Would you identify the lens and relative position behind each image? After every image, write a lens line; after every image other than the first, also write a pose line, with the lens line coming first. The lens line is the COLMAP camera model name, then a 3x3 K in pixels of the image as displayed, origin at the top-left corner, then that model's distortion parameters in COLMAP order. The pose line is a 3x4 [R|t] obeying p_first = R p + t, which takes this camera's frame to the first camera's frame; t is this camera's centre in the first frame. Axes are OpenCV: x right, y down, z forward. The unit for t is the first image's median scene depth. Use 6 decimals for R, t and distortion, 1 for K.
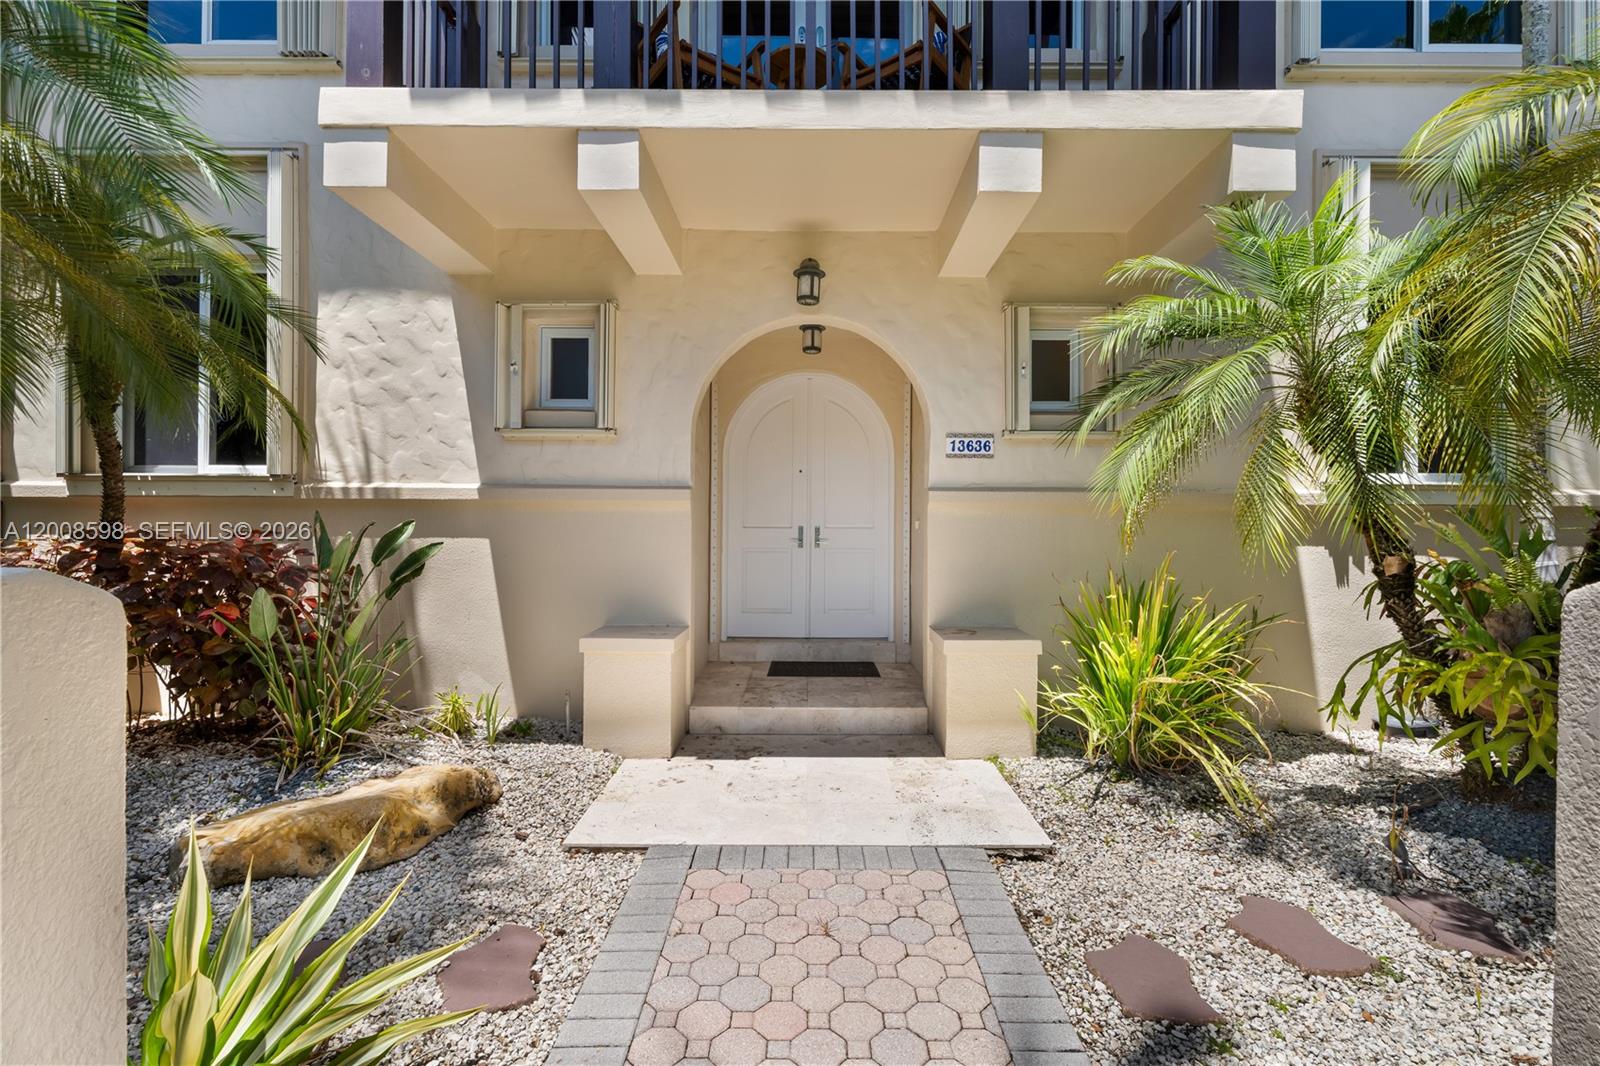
lens RADIAL K [[733.4, 0, 800.6], [0, 733.4, 529.1], [0, 0, 1]] dist [-0.000882, -0.000219]
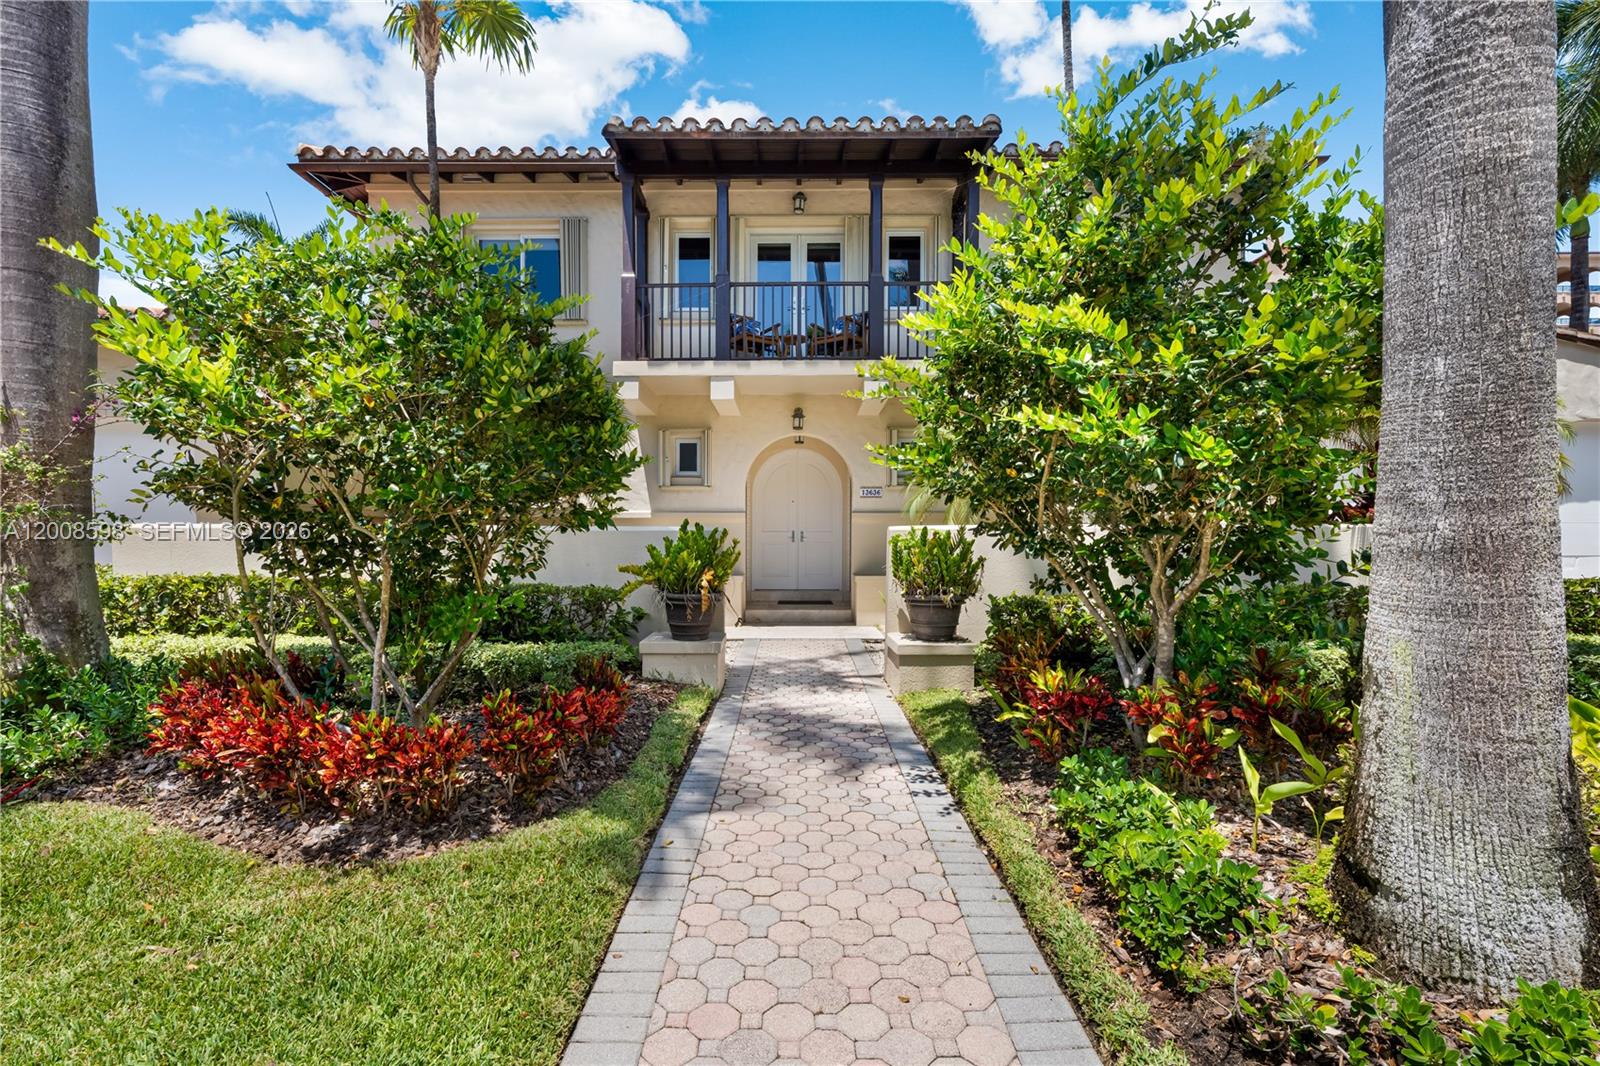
lens RADIAL K [[733.4, 0, 800.9], [0, 733.4, 535.1], [0, 0, 1]] dist [-0.000882, -0.000219]
pose [[0.999960, -0.008391, -0.003206, 0.022840], [0.008392, 0.999965, 0.000203, 0.013936], [0.003204, -0.000230, 0.999995, -1.180958]]
